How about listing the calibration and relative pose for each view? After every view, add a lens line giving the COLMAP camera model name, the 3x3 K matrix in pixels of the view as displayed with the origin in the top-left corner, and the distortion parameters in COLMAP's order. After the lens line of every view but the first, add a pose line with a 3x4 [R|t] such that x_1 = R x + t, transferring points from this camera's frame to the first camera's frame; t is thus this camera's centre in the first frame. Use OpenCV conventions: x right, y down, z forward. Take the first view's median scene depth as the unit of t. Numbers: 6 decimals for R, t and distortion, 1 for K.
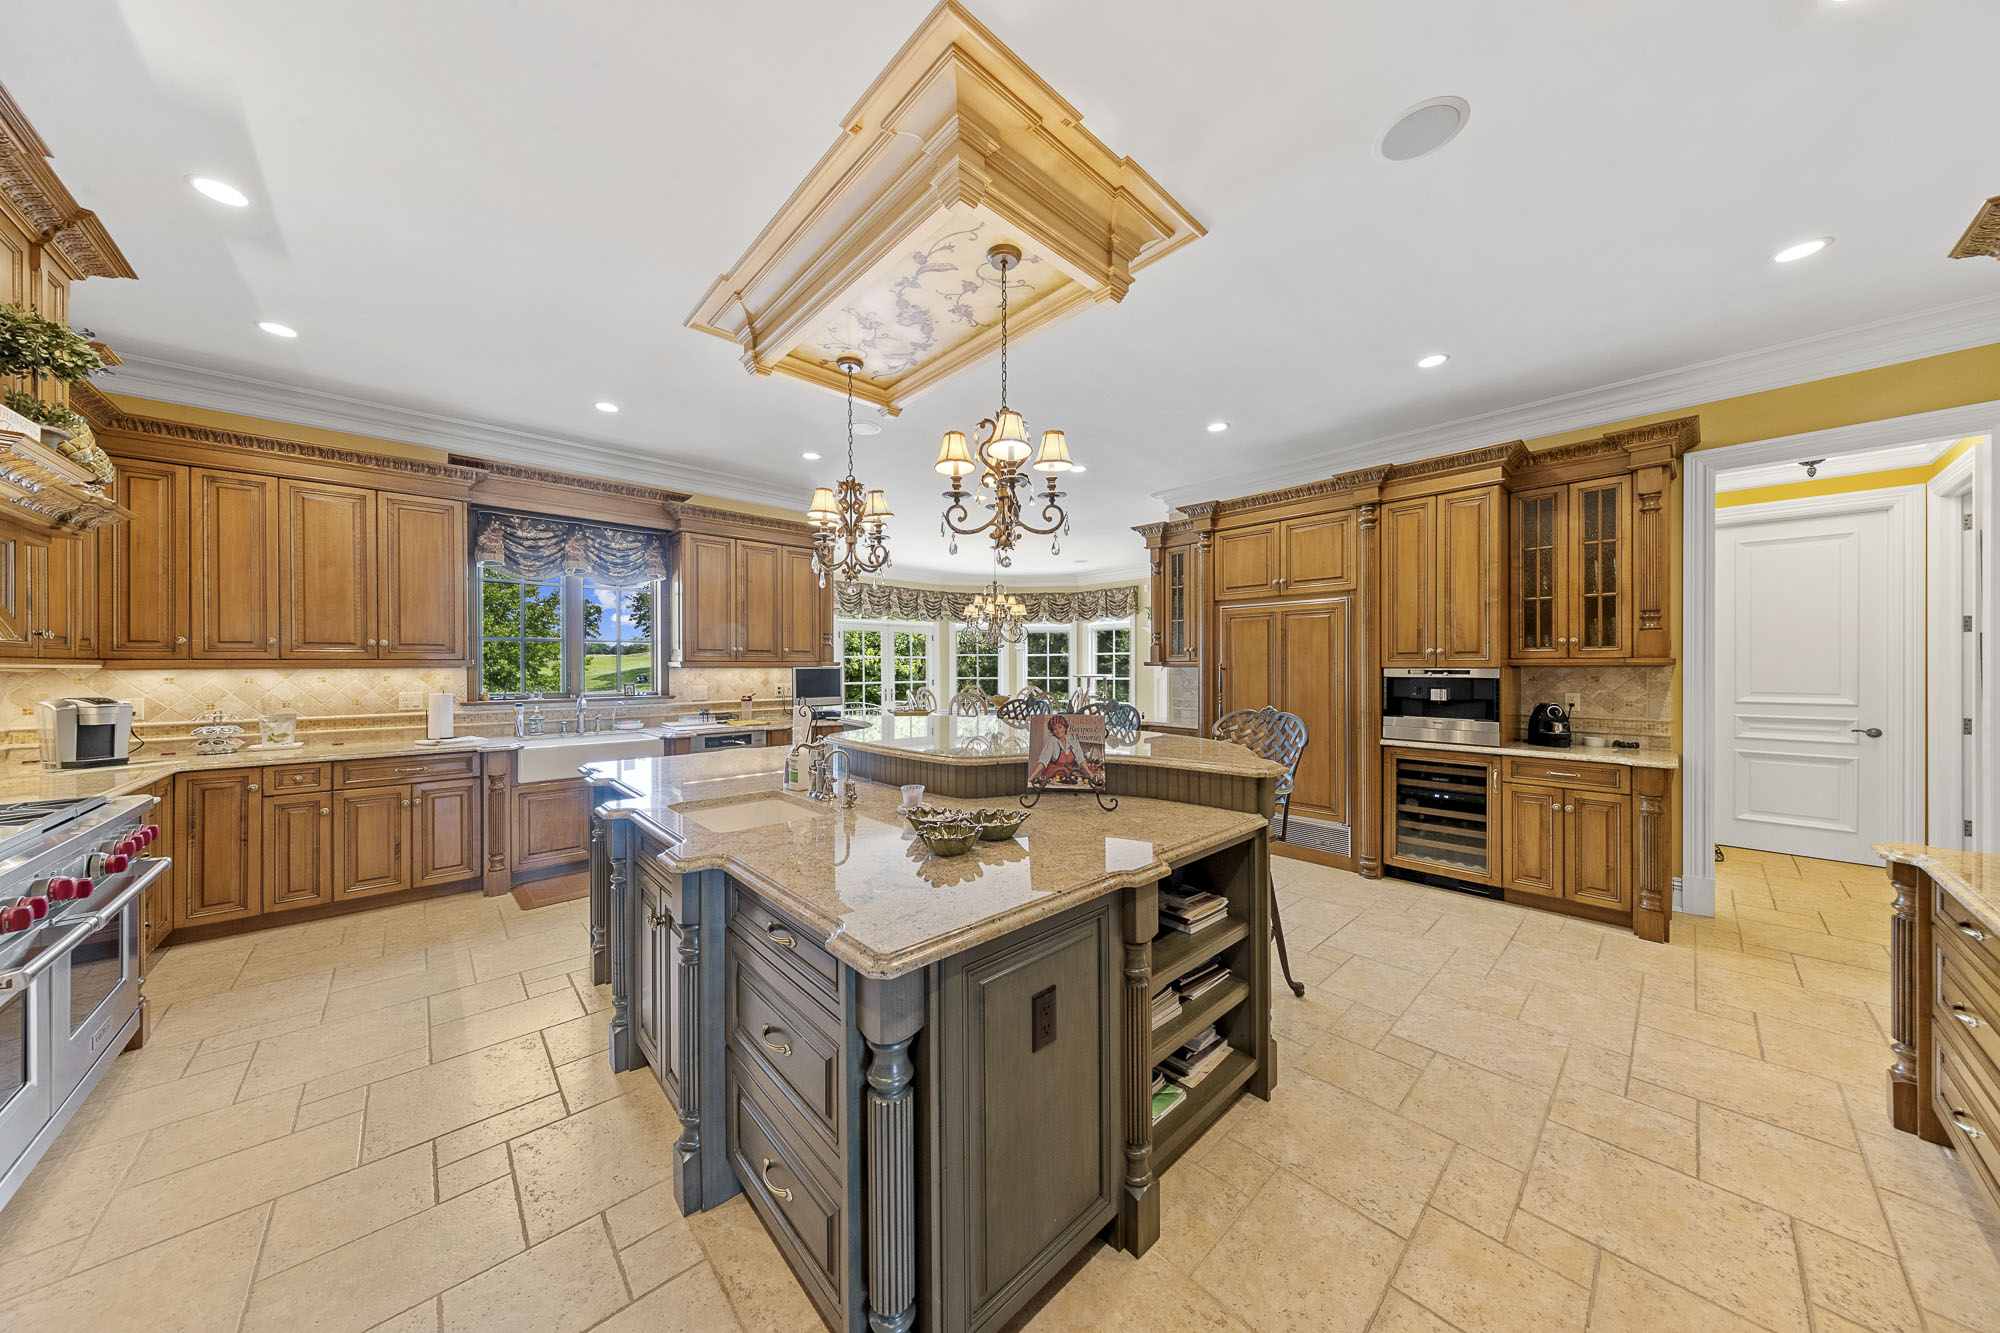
lens RADIAL K [[630.3, 0, 1000.0], [0, 630.3, 666.5], [0, 0, 1]] dist [-0.000603, -0.000292]
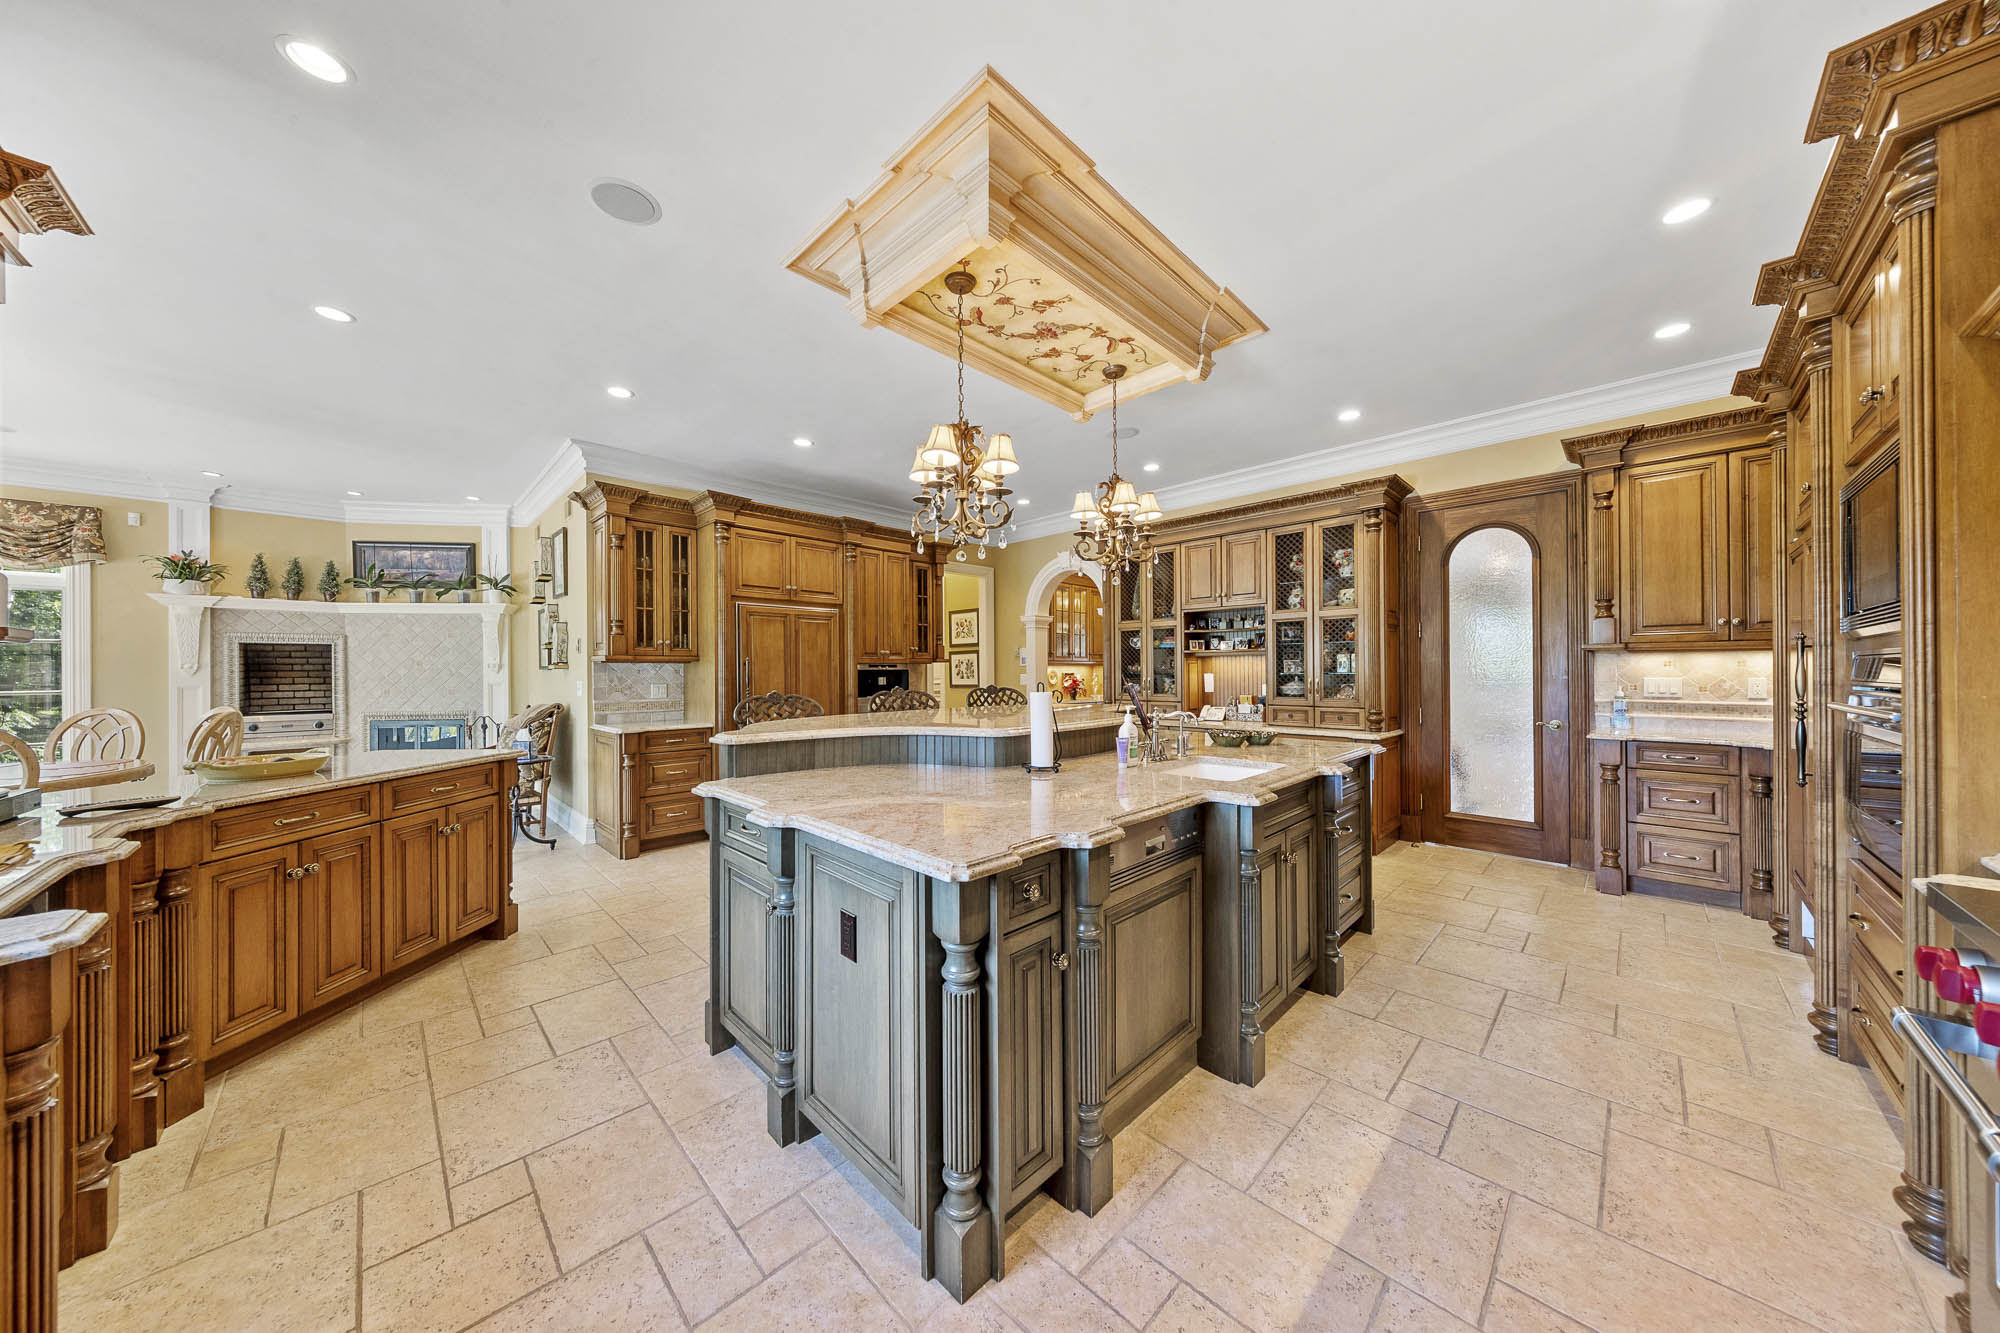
lens RADIAL K [[630.3, 0, 1000.0], [0, 630.3, 666.5], [0, 0, 1]] dist [-0.000603, -0.000292]
pose [[-0.041896, 0.004377, 0.999112, -0.790508], [0.004435, 0.999981, -0.004195, 0.016417], [-0.999112, 0.004255, -0.041914, 0.738591]]
